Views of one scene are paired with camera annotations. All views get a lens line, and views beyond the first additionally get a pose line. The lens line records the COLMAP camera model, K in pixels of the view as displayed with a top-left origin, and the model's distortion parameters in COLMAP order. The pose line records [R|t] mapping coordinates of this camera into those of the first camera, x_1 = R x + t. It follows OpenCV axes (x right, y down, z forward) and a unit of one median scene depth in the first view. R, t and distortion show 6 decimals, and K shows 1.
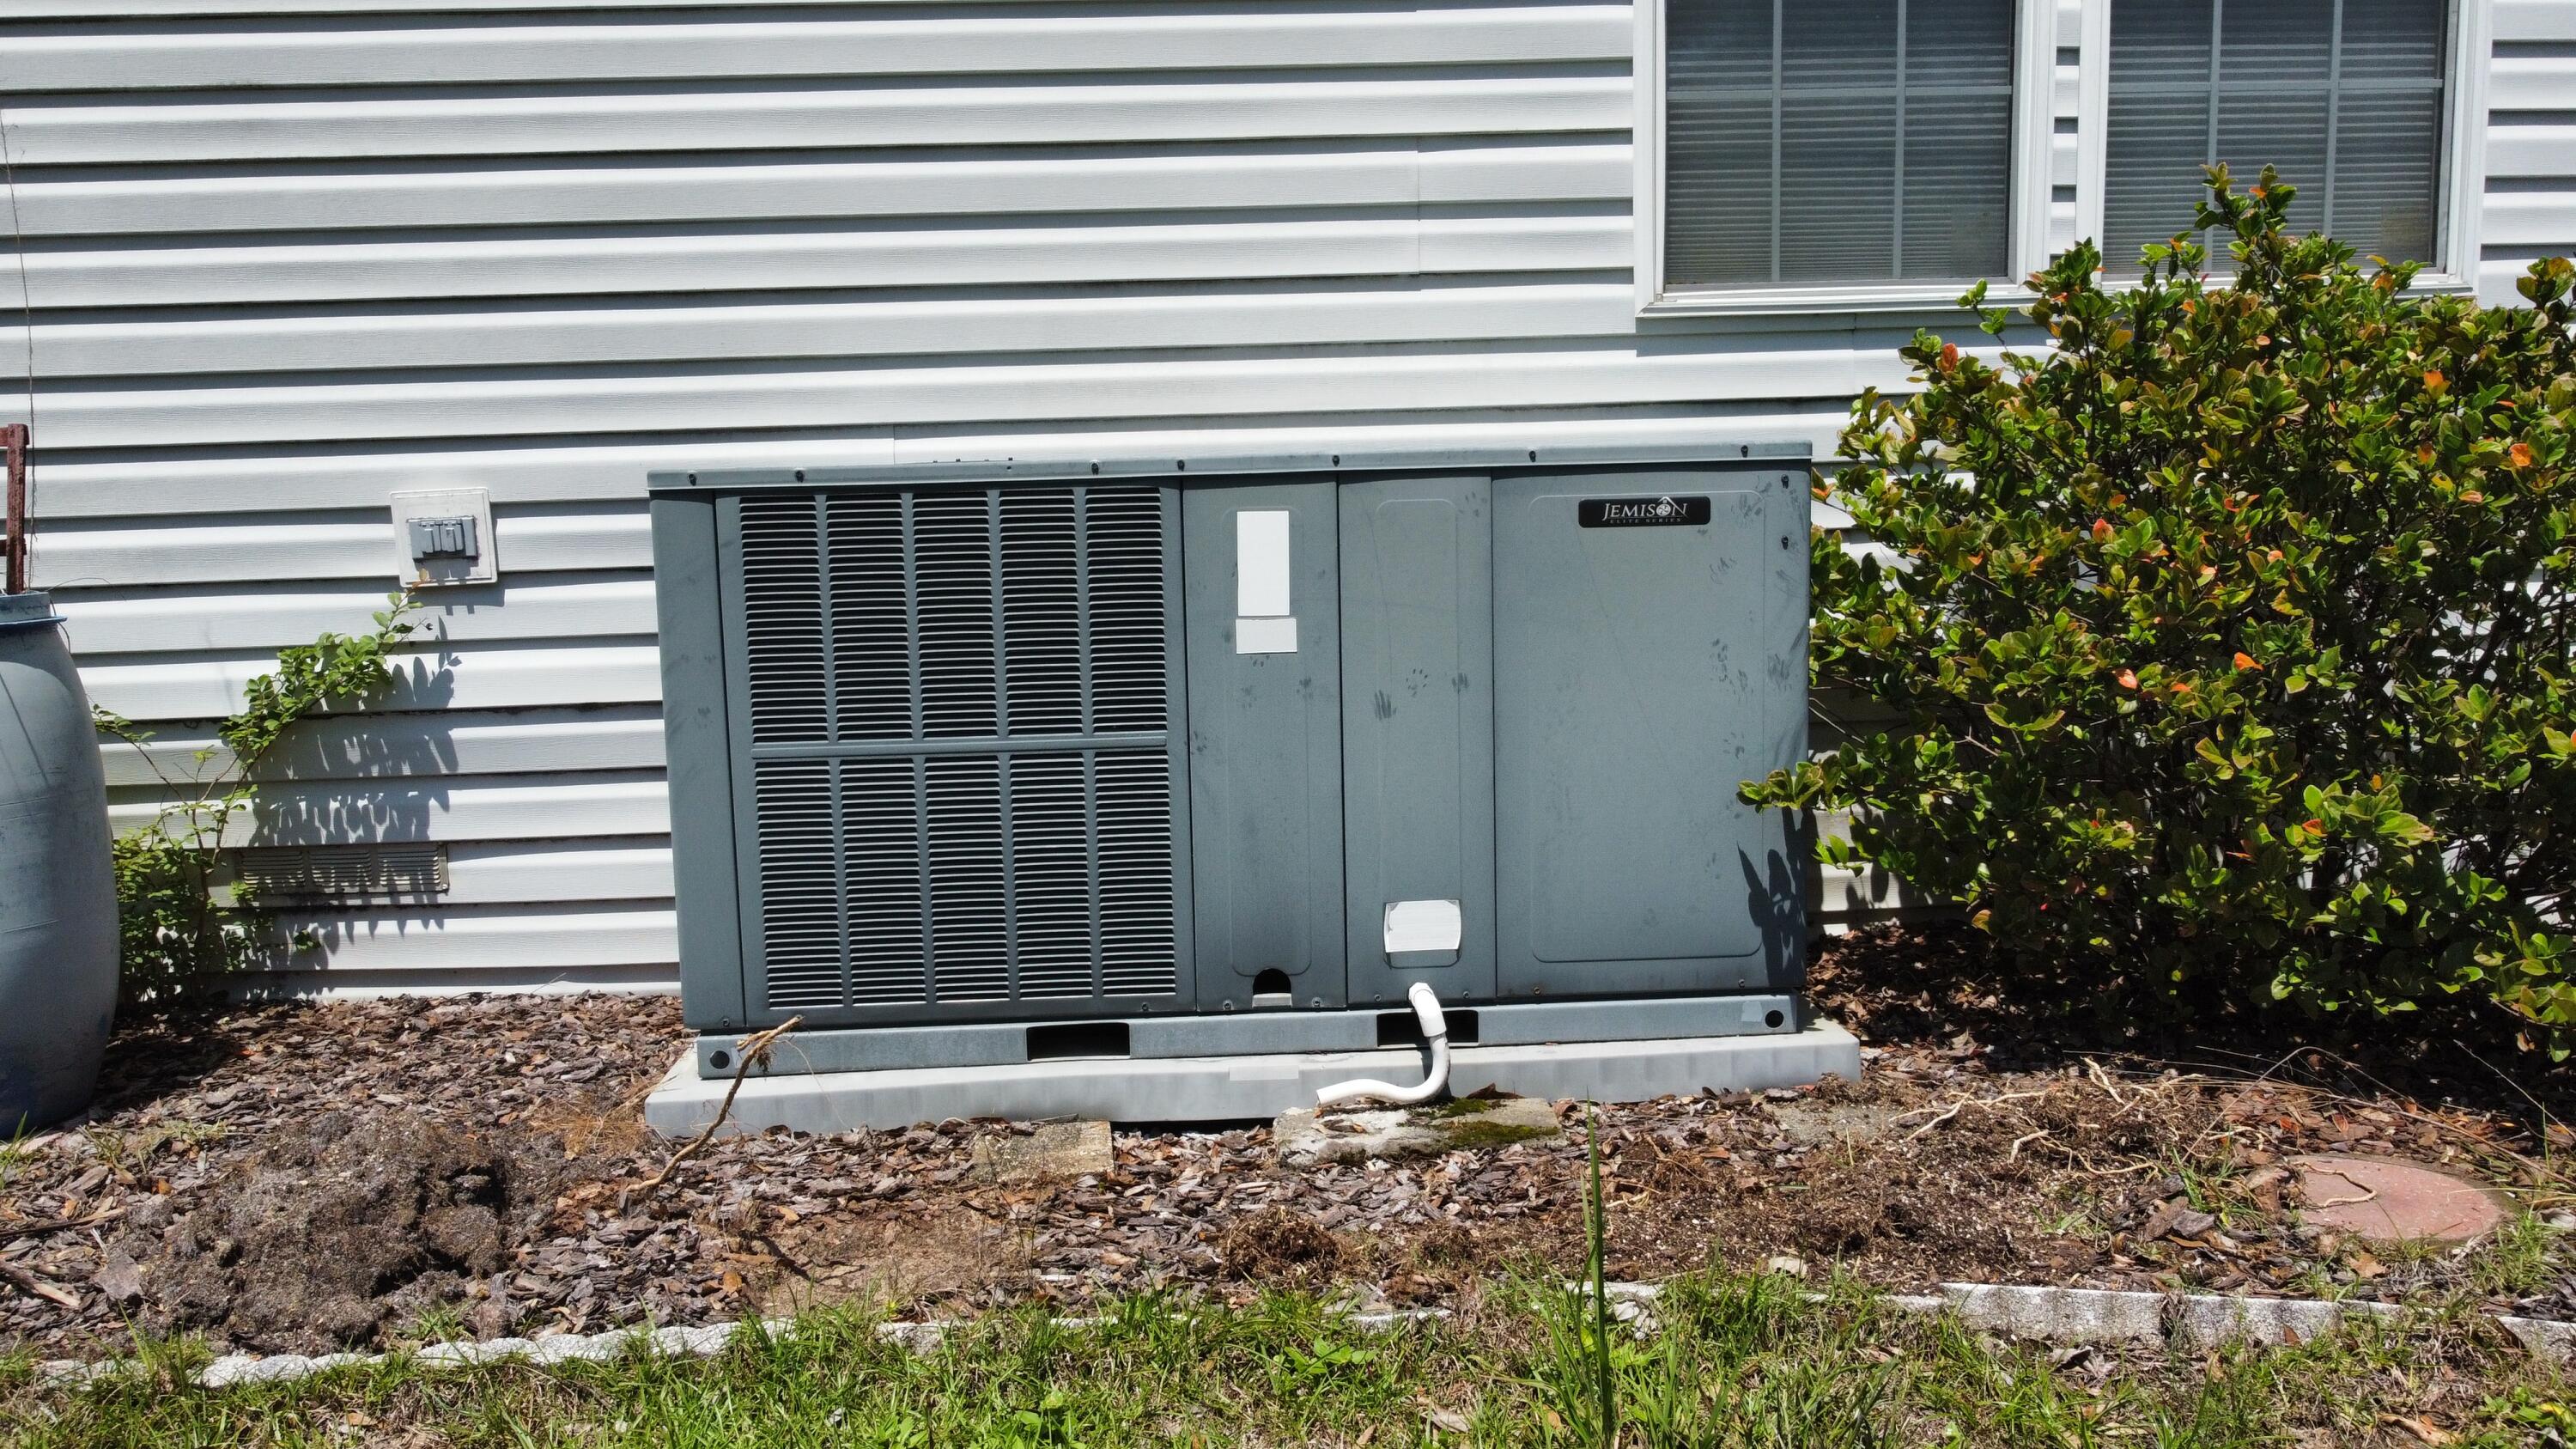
lens RADIAL K [[1991.3, 0, 1288.0], [0, 1991.3, 725.1], [0, 0, 1]] dist [-0.006867, -0.000399]
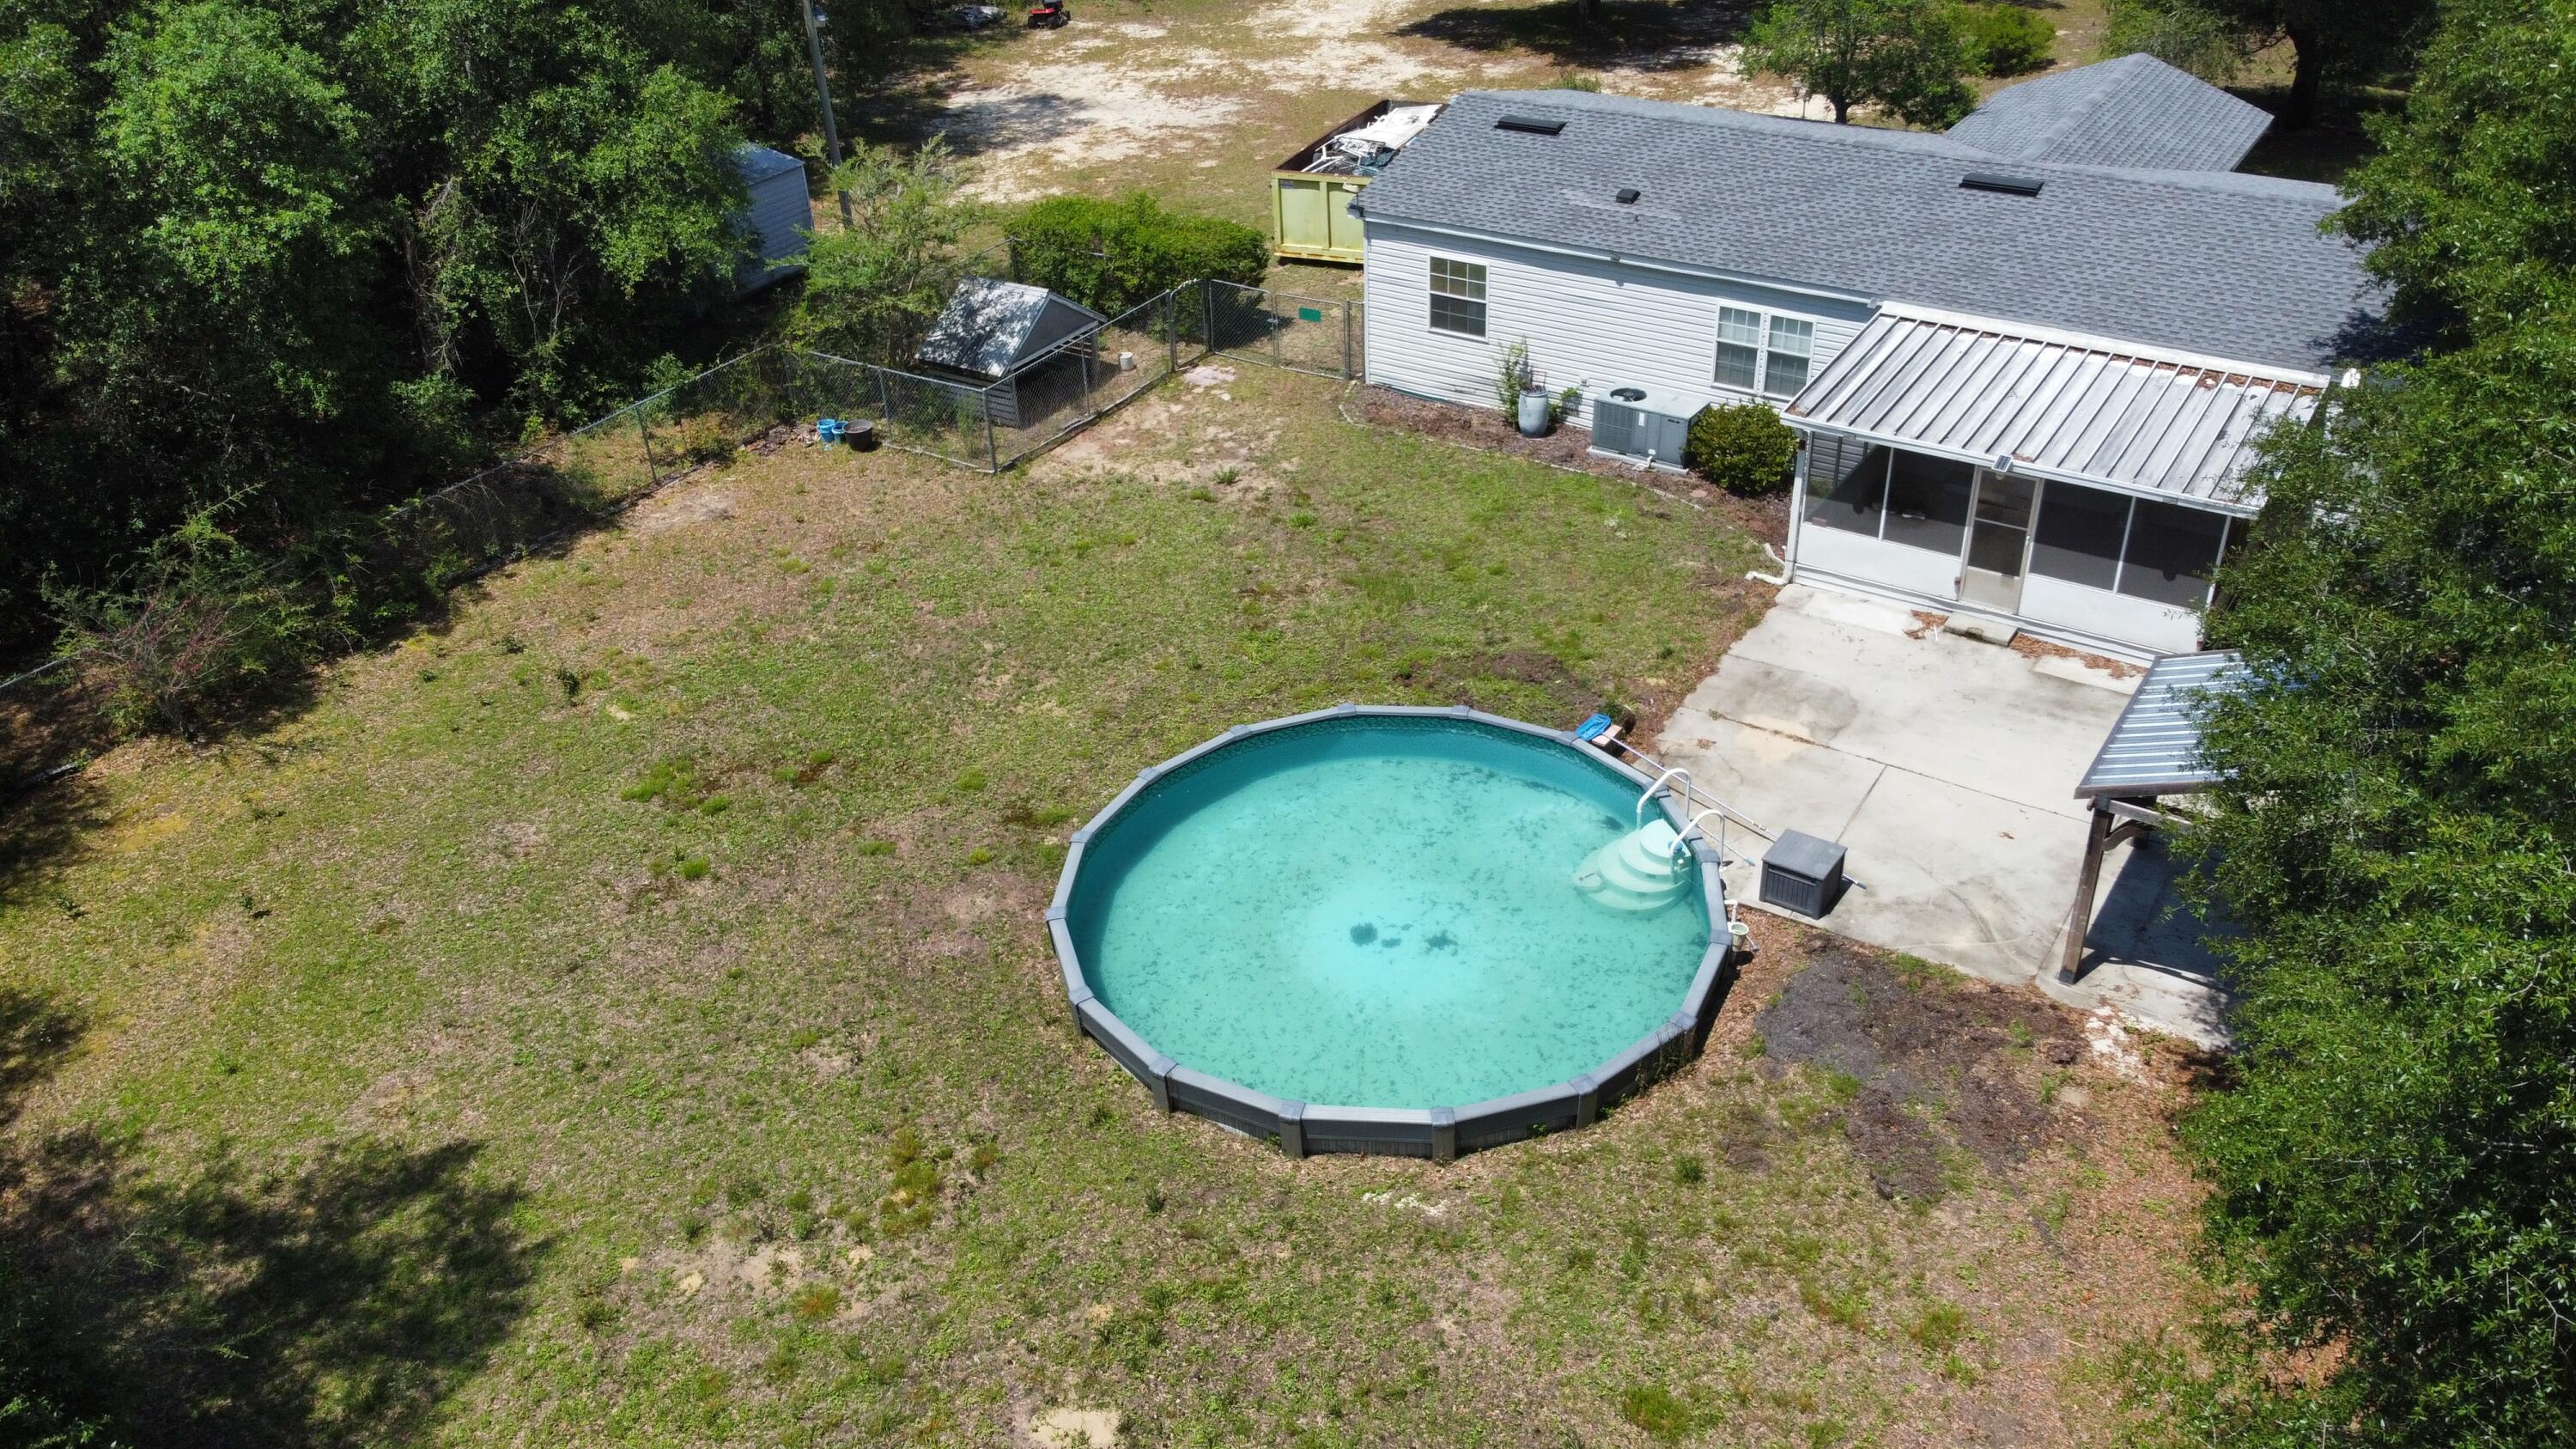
lens RADIAL K [[1991.3, 0, 1287.9], [0, 1991.3, 722.0], [0, 0, 1]] dist [-0.006867, -0.000399]
pose [[0.801527, 0.312895, -0.509560, 4.137206], [-0.053625, 0.886345, 0.459909, -3.219585], [0.595550, -0.341304, 0.727208, -7.956094]]
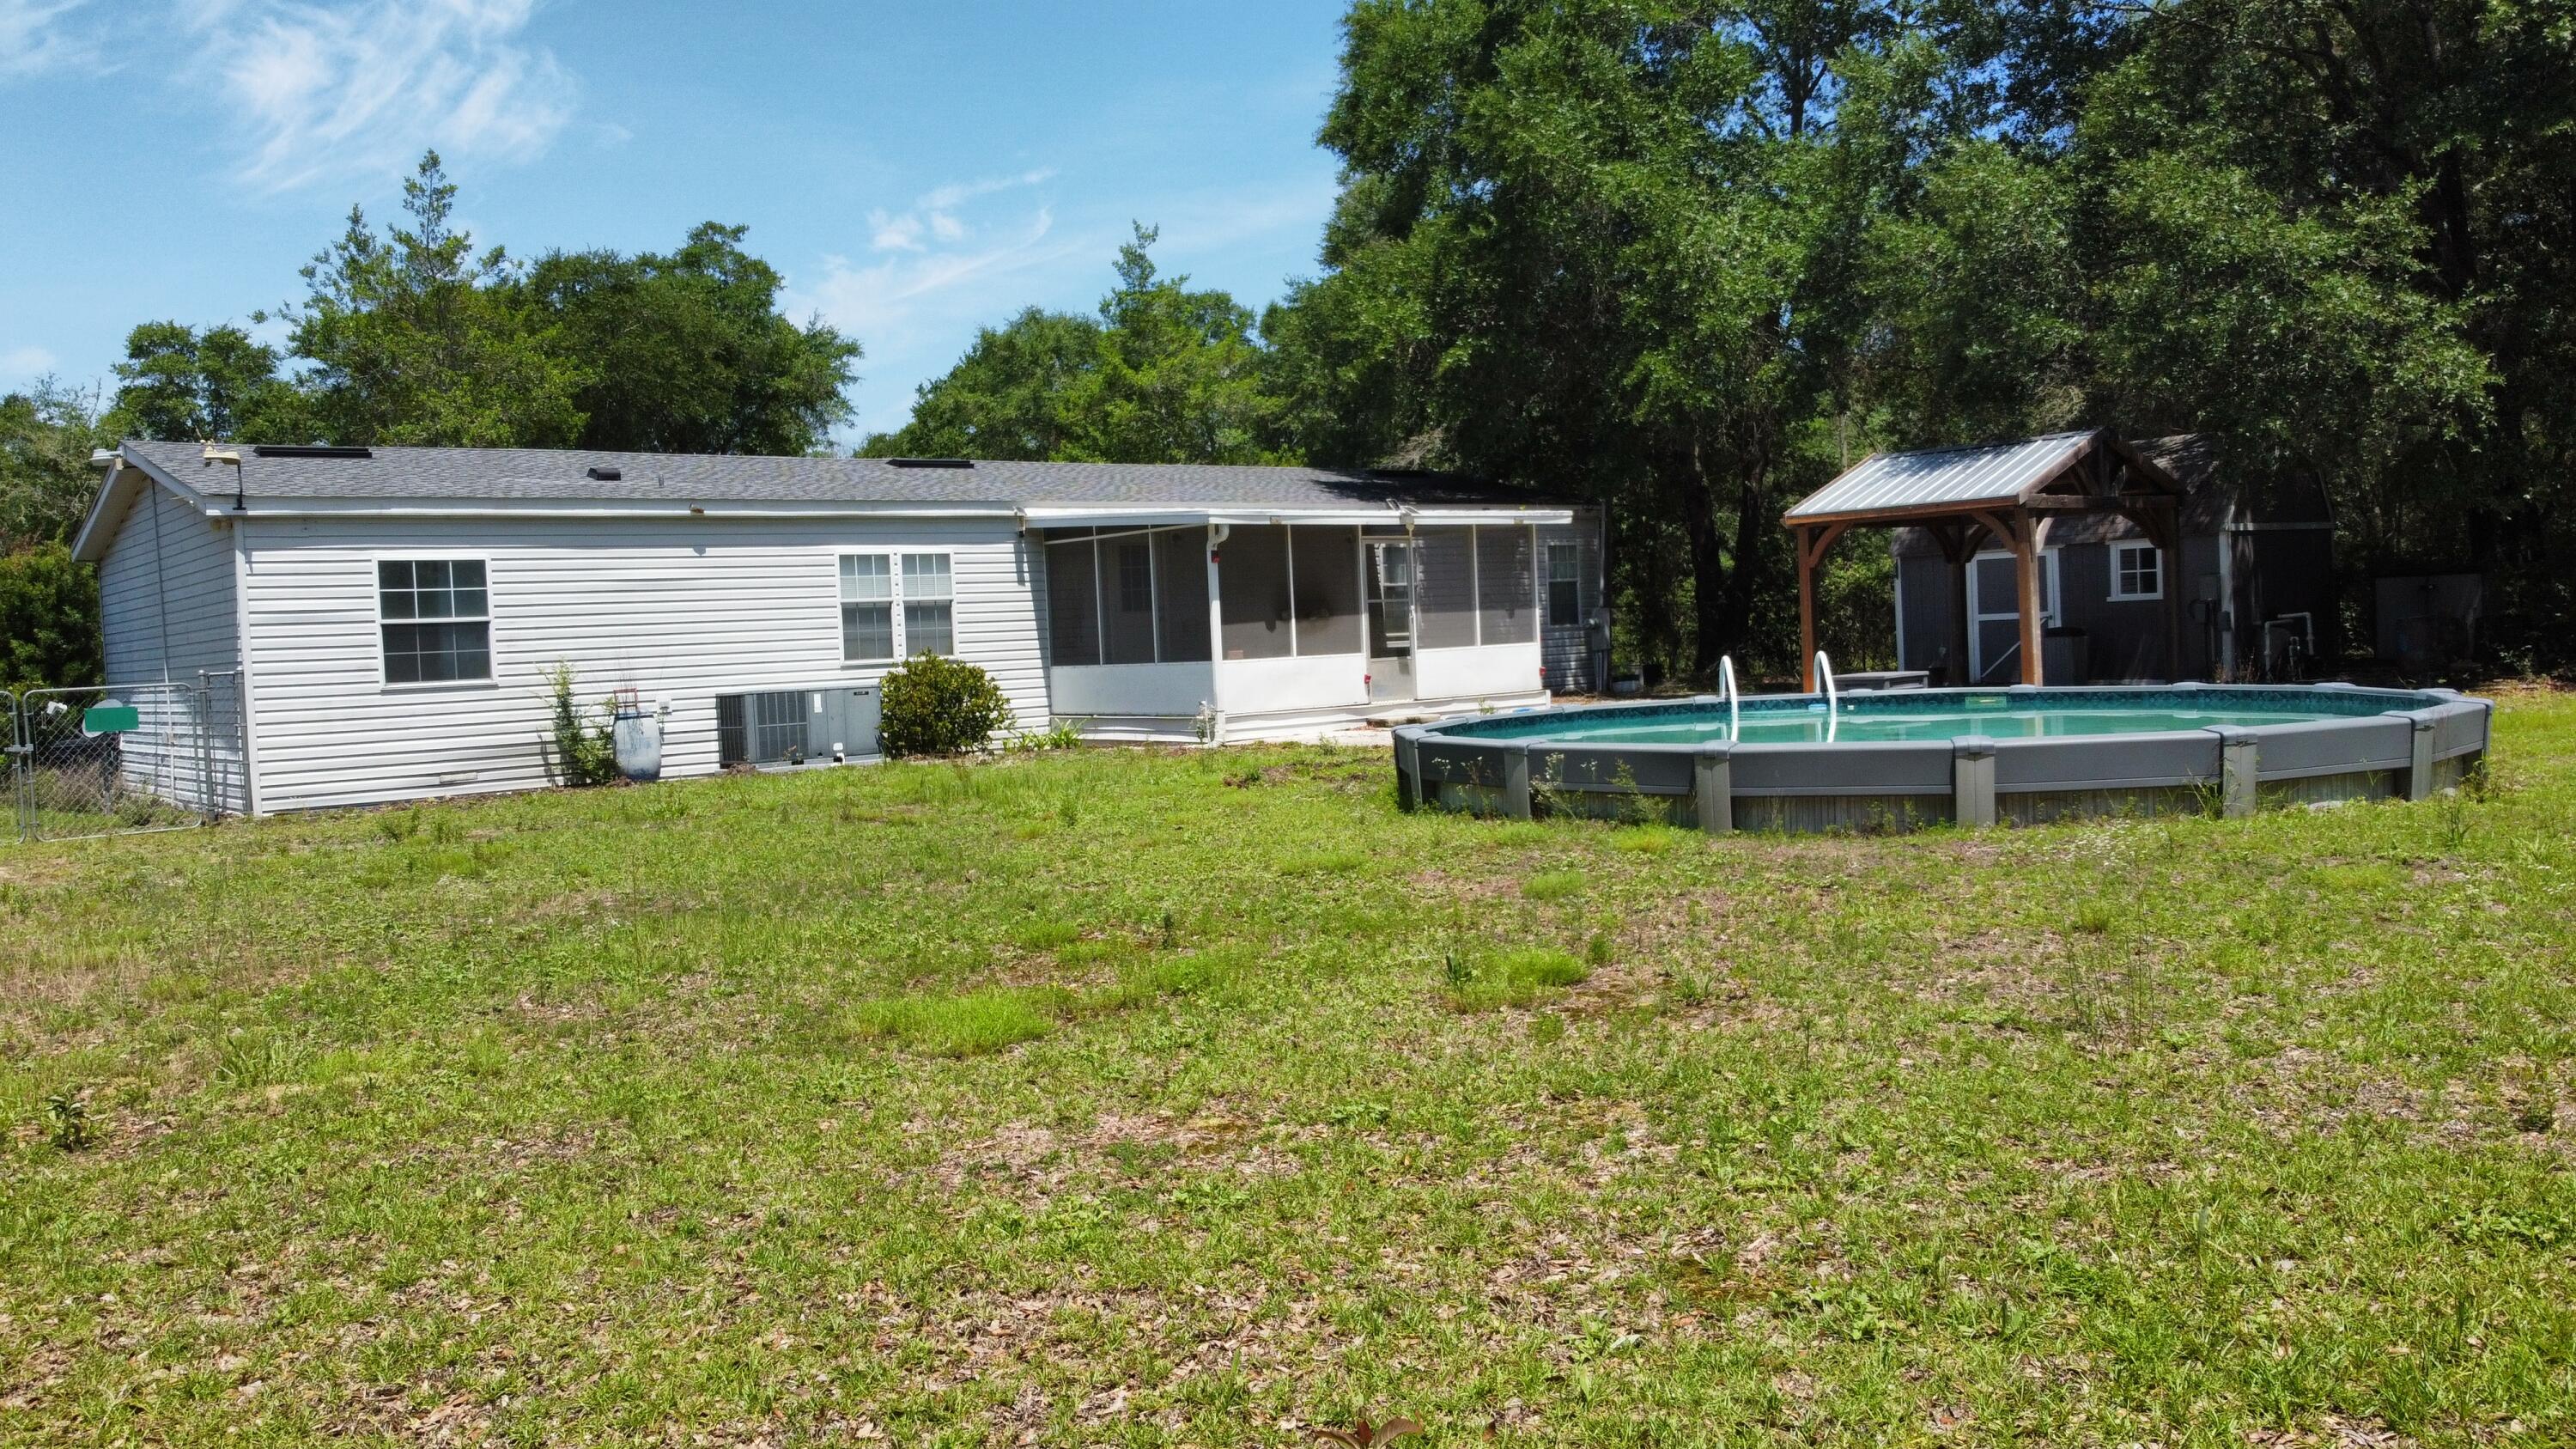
lens RADIAL K [[1991.3, 0, 1294.1], [0, 1991.3, 723.9], [0, 0, 1]] dist [-0.006867, -0.000399]
pose [[0.806896, -0.038388, 0.589445, -2.836863], [0.102887, 0.991766, -0.076254, 0.727737], [-0.581665, 0.122176, 0.804201, -5.818206]]
